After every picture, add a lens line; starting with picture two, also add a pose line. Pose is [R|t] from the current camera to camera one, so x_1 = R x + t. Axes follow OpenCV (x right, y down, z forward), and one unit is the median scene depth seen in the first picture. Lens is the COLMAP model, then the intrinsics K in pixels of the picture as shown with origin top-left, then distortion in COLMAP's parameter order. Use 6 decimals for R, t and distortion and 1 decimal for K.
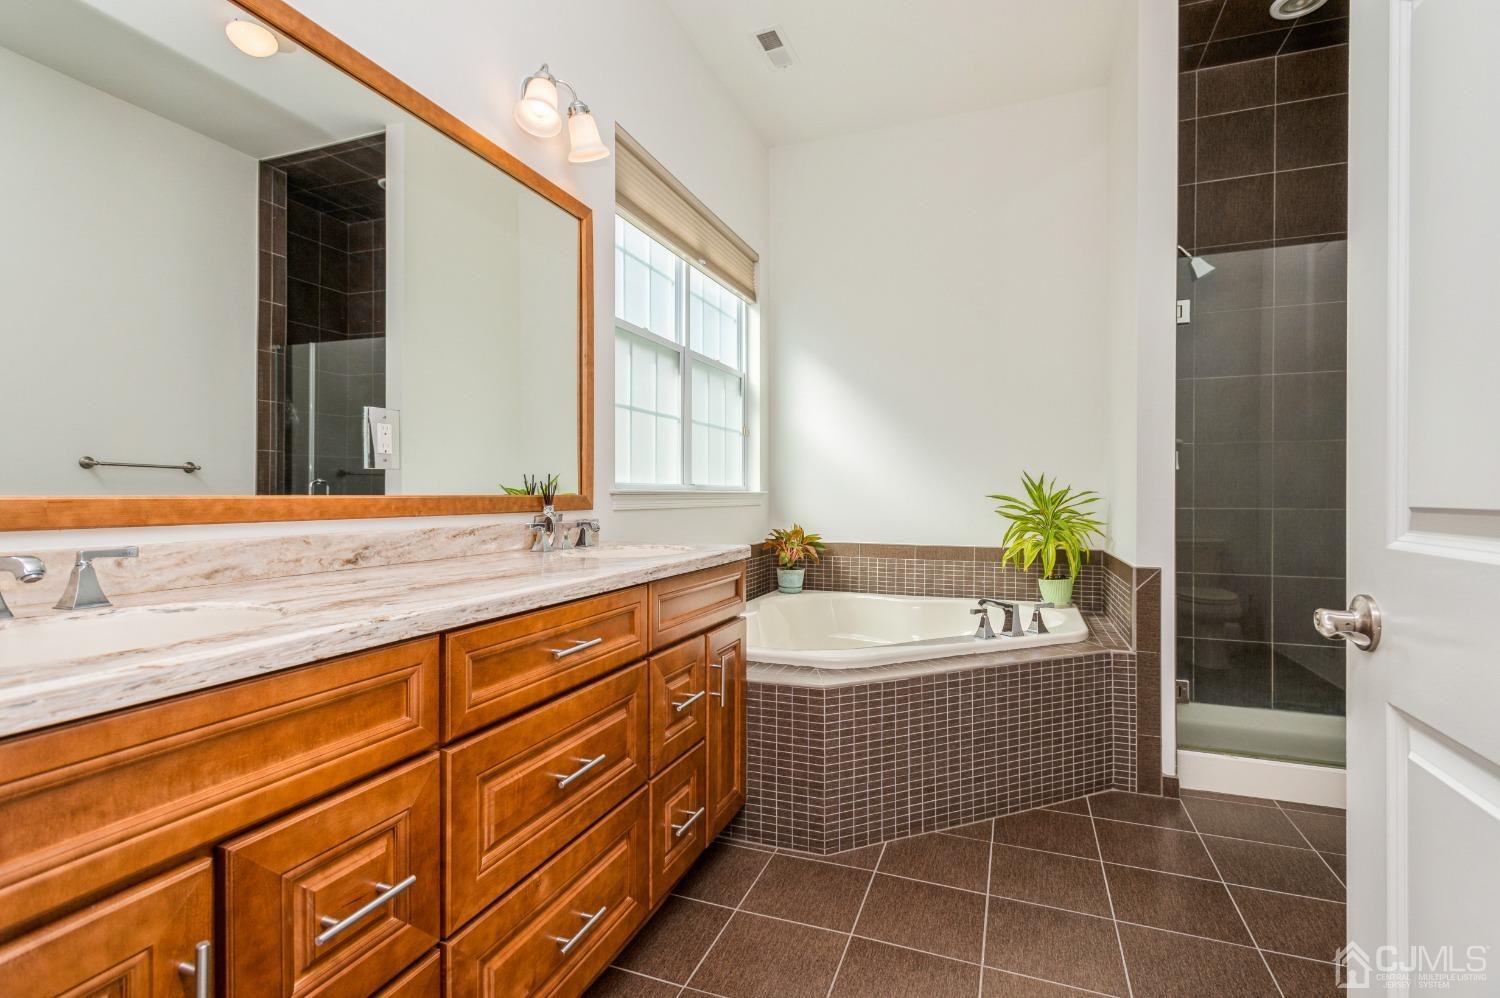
lens RADIAL K [[700.0, 0, 754.1], [0, 700.0, 486.3], [0, 0, 1]] dist [0.011321, -0.000720]
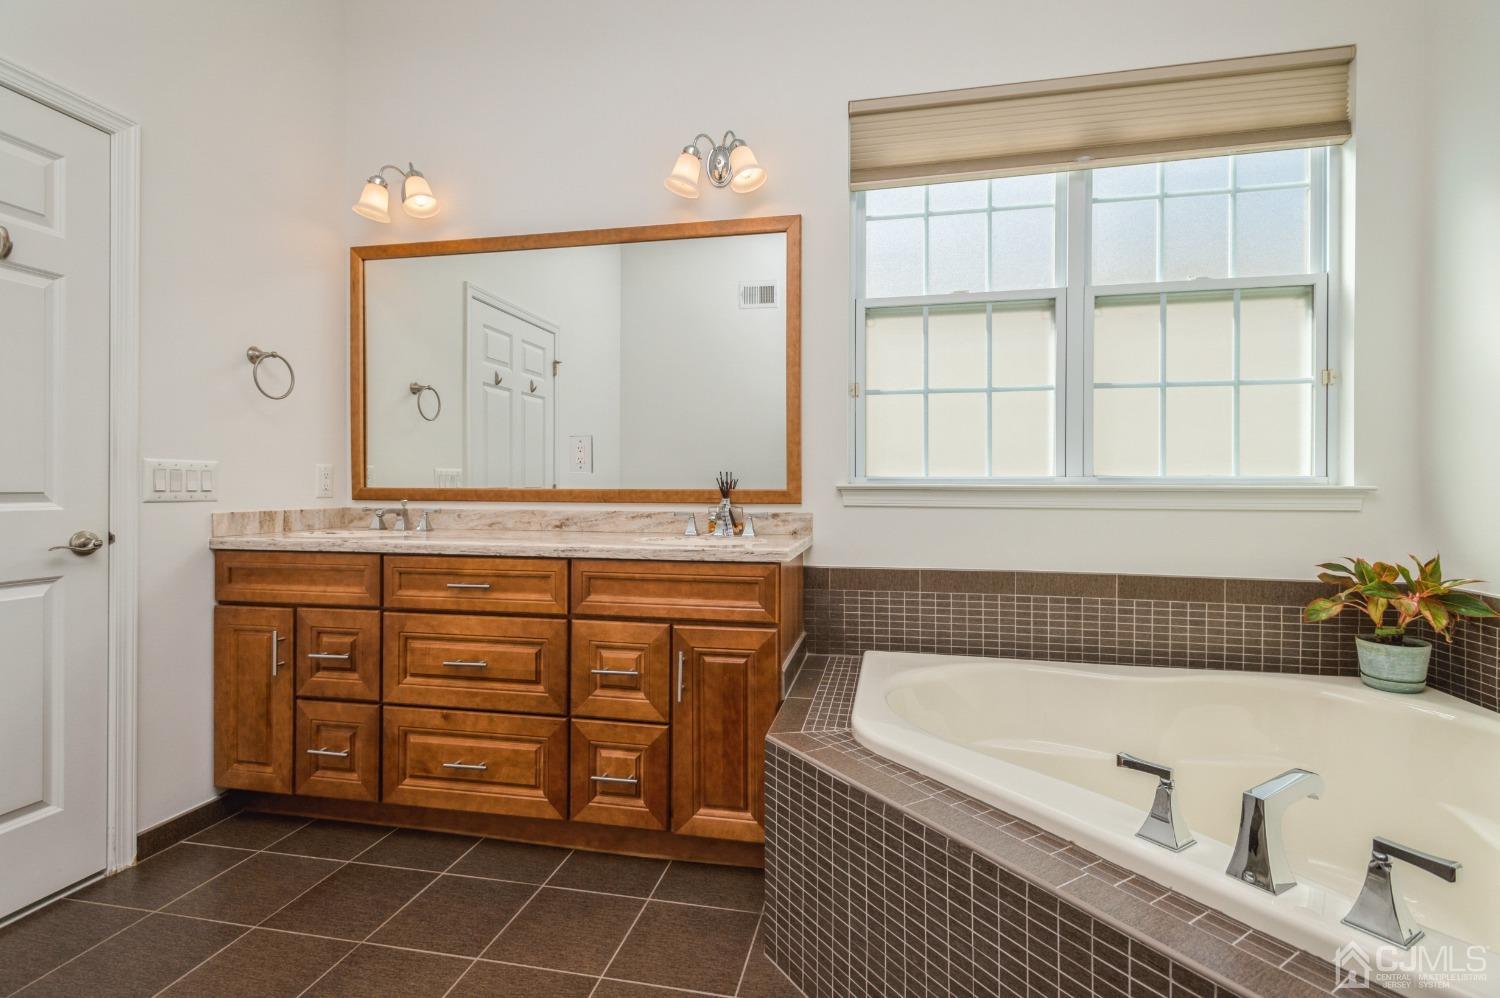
lens RADIAL K [[700.0, 0, 754.1], [0, 700.0, 486.3], [0, 0, 1]] dist [0.011321, -0.000720]
pose [[0.163090, -0.001281, -0.986610, 0.971598], [0.006434, 0.999979, -0.000235, 0.008467], [0.986590, -0.006309, 0.163095, 0.953261]]
